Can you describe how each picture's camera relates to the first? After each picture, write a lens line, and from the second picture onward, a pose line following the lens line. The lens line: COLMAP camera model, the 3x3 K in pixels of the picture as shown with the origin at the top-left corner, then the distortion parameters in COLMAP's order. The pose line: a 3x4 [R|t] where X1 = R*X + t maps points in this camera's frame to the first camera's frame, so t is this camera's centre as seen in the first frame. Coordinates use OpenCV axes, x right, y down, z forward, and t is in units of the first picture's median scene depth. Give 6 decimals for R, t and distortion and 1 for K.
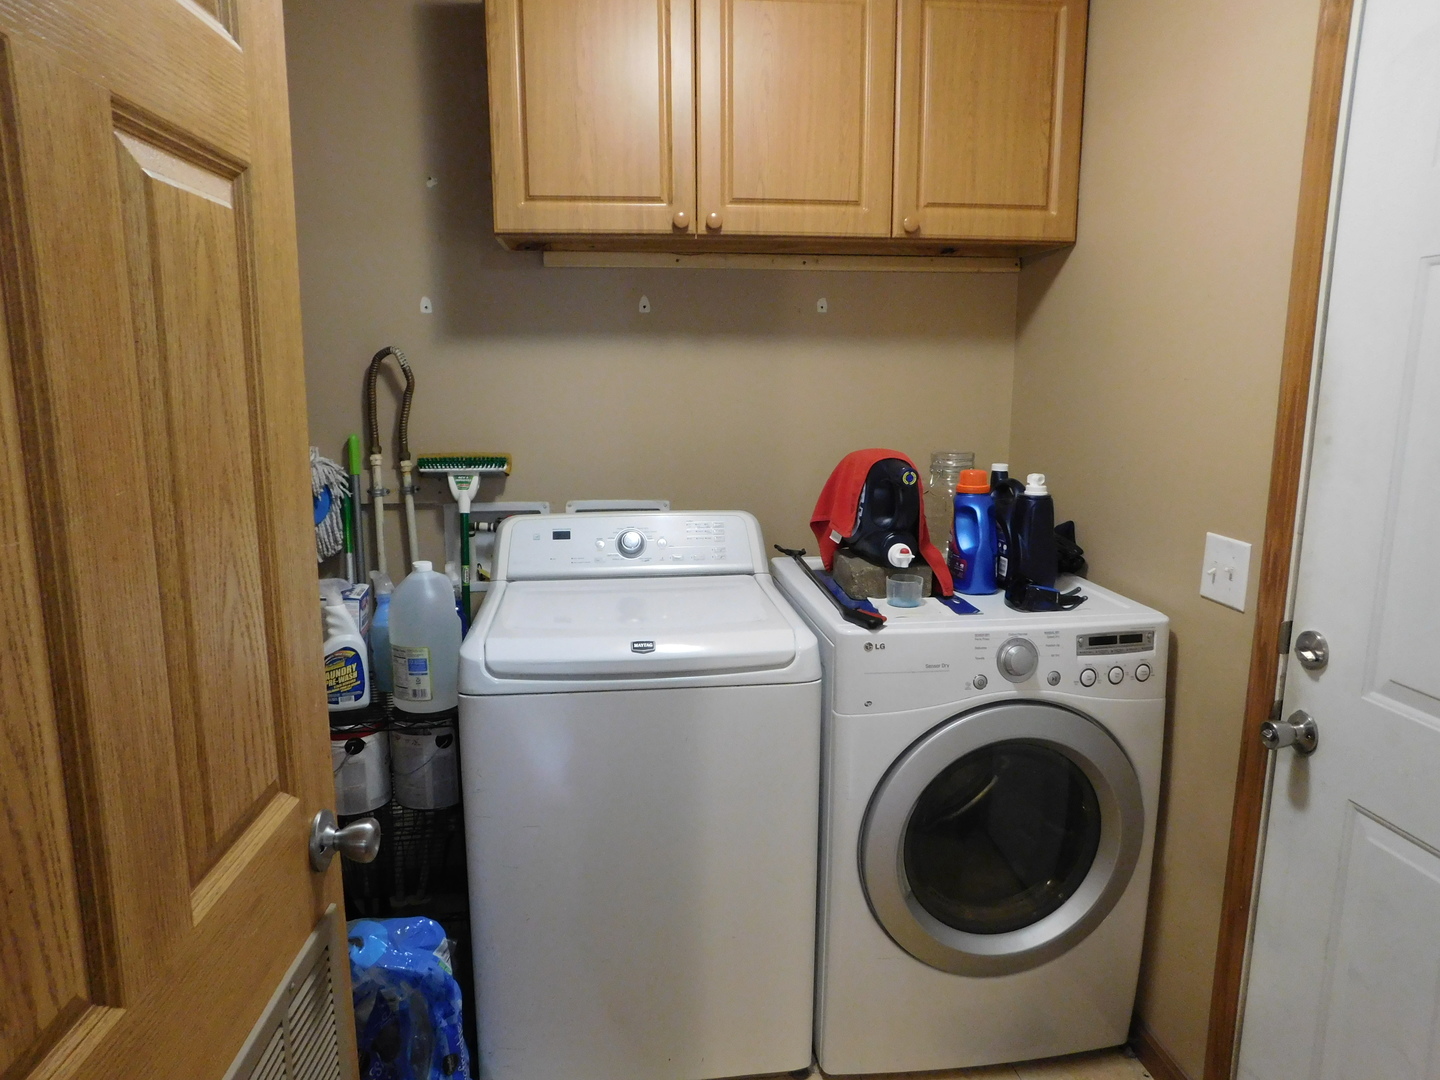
lens RADIAL K [[942.6, 0, 723.1], [0, 942.6, 539.7], [0, 0, 1]] dist [-0.011092, -0.000591]
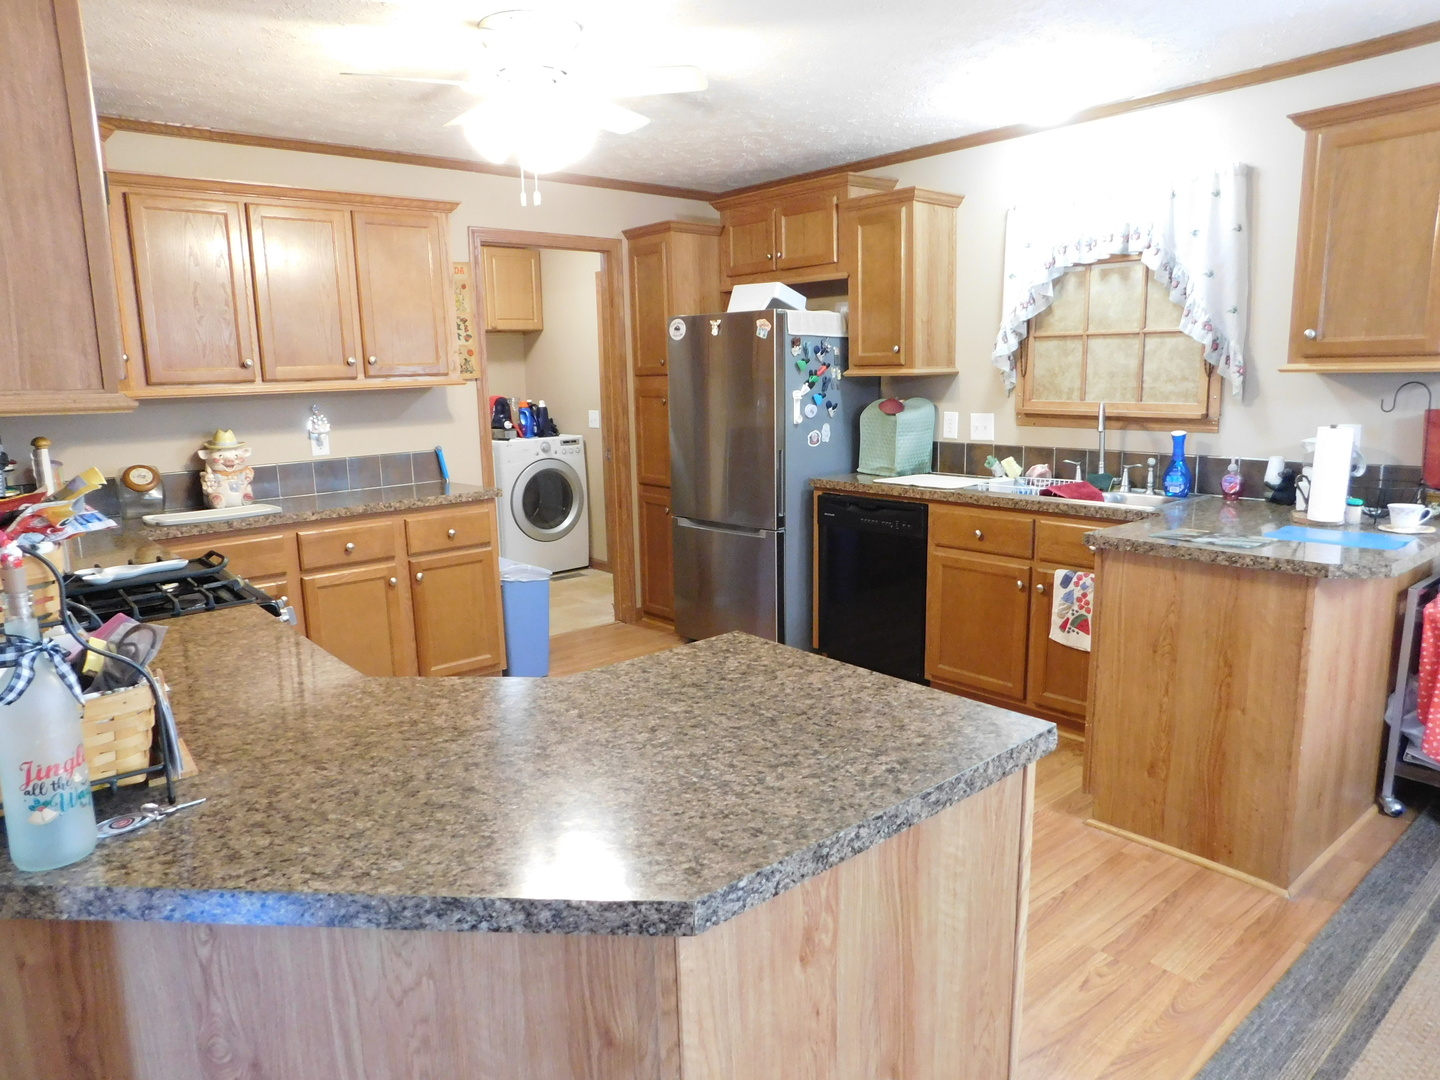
lens RADIAL K [[942.6, 0, 722.2], [0, 942.6, 538.5], [0, 0, 1]] dist [-0.011092, -0.000591]
pose [[0.839485, -0.118047, 0.530405, -0.972655], [0.129040, 0.991503, 0.016435, 0.449971], [-0.527839, 0.054647, 0.847585, -2.172991]]
